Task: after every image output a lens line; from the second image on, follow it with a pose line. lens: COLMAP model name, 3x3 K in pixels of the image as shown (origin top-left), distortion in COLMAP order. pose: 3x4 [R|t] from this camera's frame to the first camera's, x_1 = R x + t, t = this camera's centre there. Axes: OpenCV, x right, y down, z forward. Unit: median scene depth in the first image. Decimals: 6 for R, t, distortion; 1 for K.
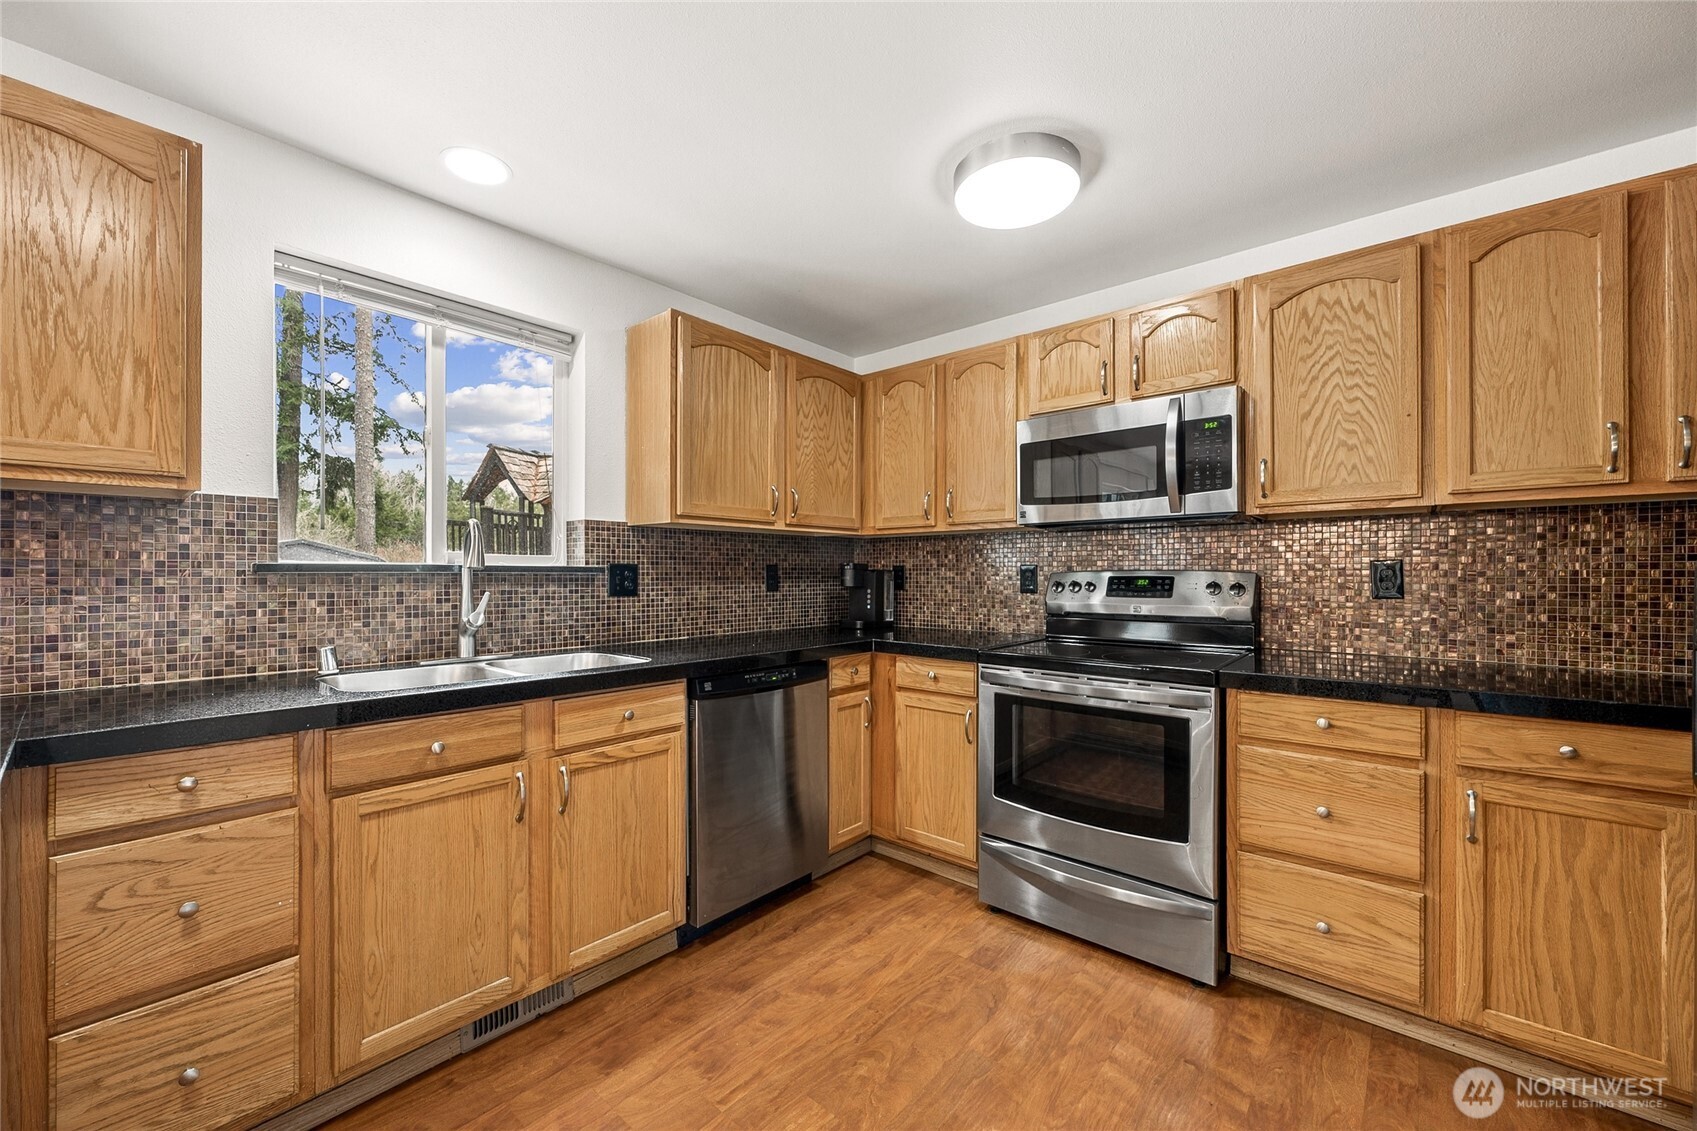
lens RADIAL K [[669.3, 0, 847.2], [0, 669.3, 567.2], [0, 0, 1]] dist [-0.000435, -0.000241]
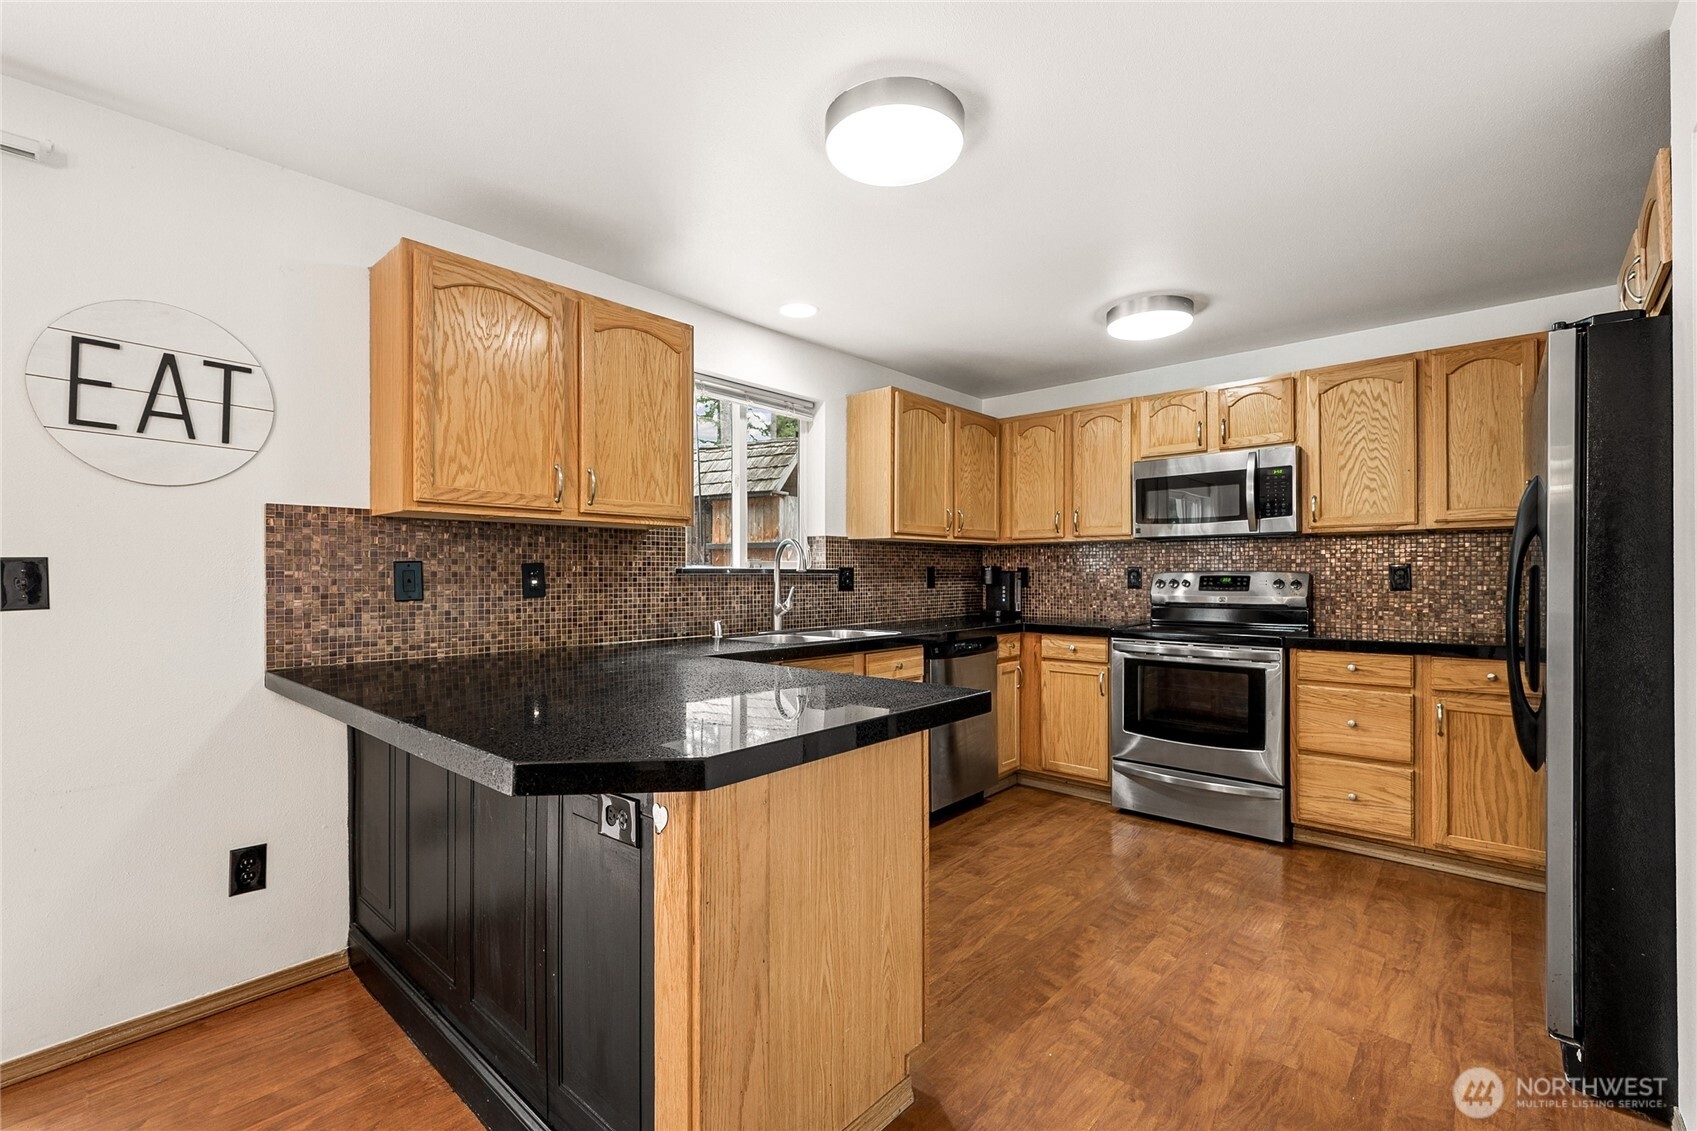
lens RADIAL K [[737.2, 0, 848.5], [0, 737.2, 565.5], [0, 0, 1]] dist [-0.000640, 0.000015]
pose [[0.999939, -0.001636, -0.010880, -0.382212], [0.001618, 0.999997, -0.001665, -0.007123], [0.010883, 0.001647, 0.999939, -0.627767]]
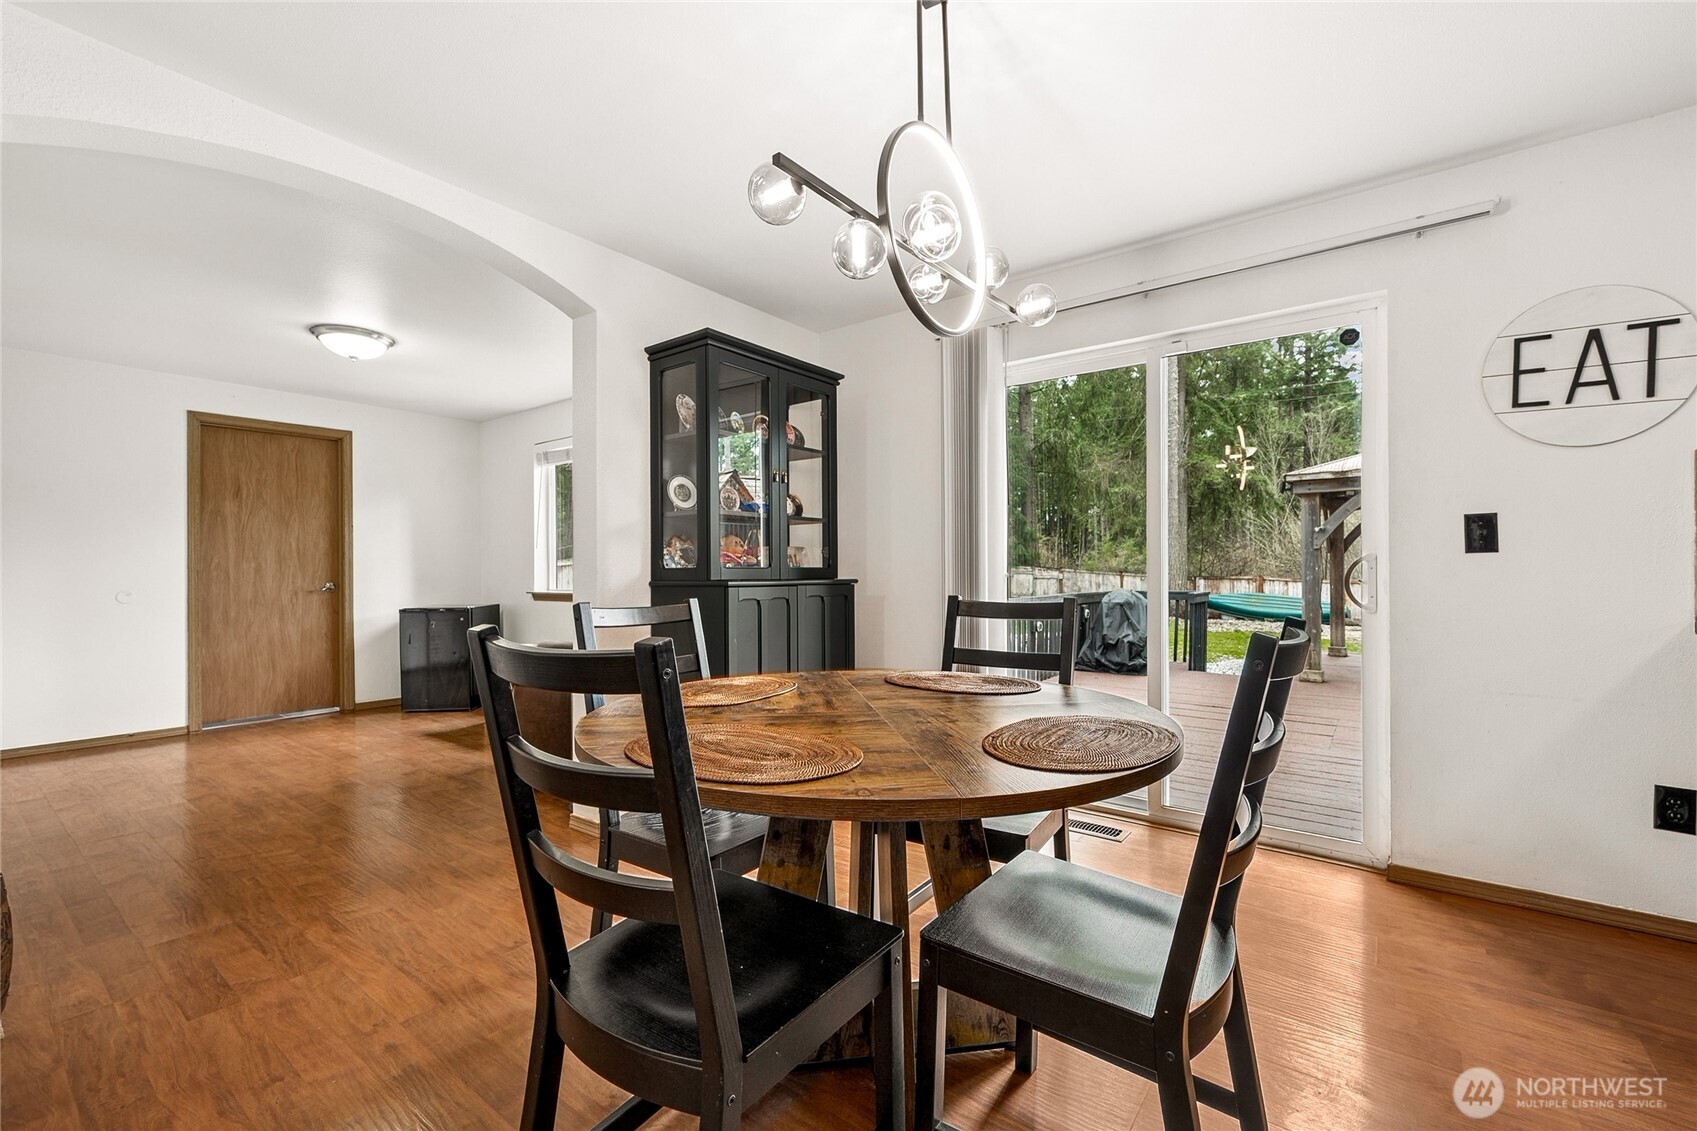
lens RADIAL K [[713.8, 0, 848.7], [0, 713.8, 567.1], [0, 0, 1]] dist [-0.002843, 0.000287]
pose [[0.068094, -0.004155, -0.997670, -0.305019], [0.011259, 0.999931, -0.003396, 0.054716], [0.997615, -0.011002, 0.068136, -0.844537]]
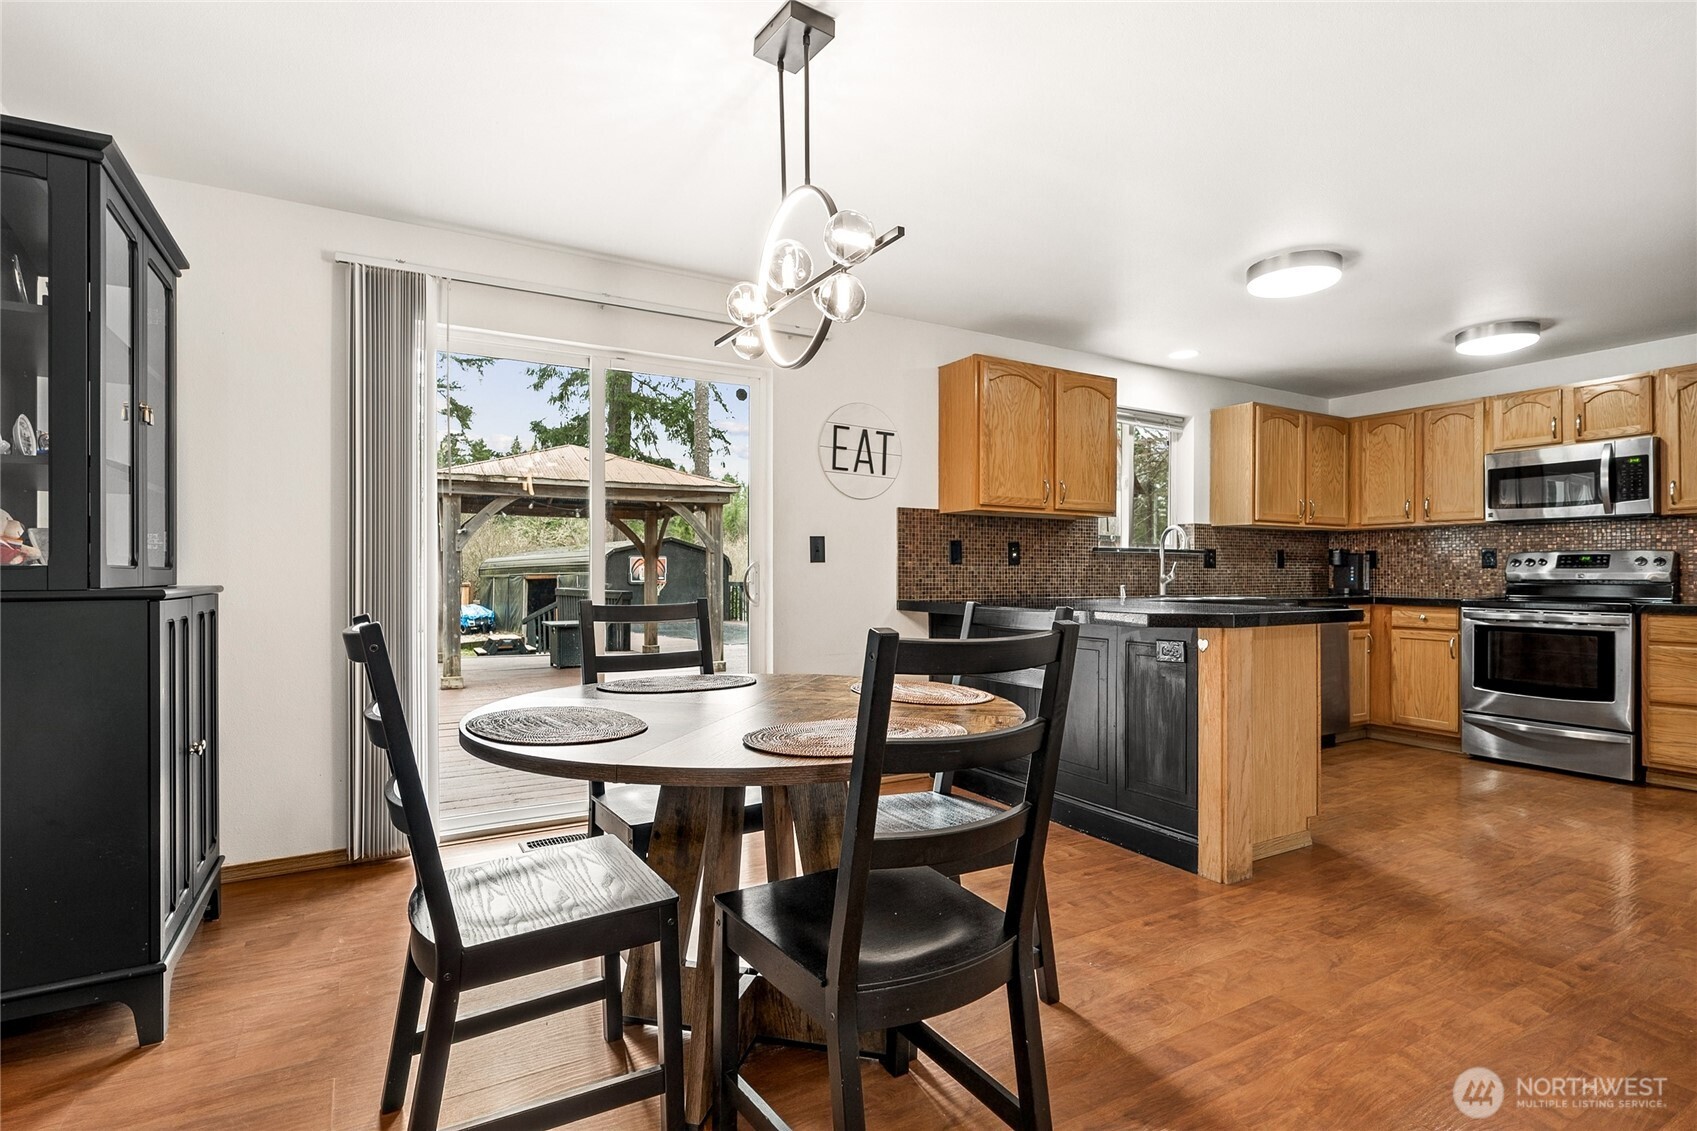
lens RADIAL K [[831.4, 0, 851.5], [0, 831.4, 564.2], [0, 0, 1]] dist [0.000495, 0.000062]
pose [[0.948166, -0.000929, -0.317773, -0.643620], [0.000076, 0.999996, -0.002696, 0.048988], [0.317775, 0.002532, 0.948163, -1.579660]]
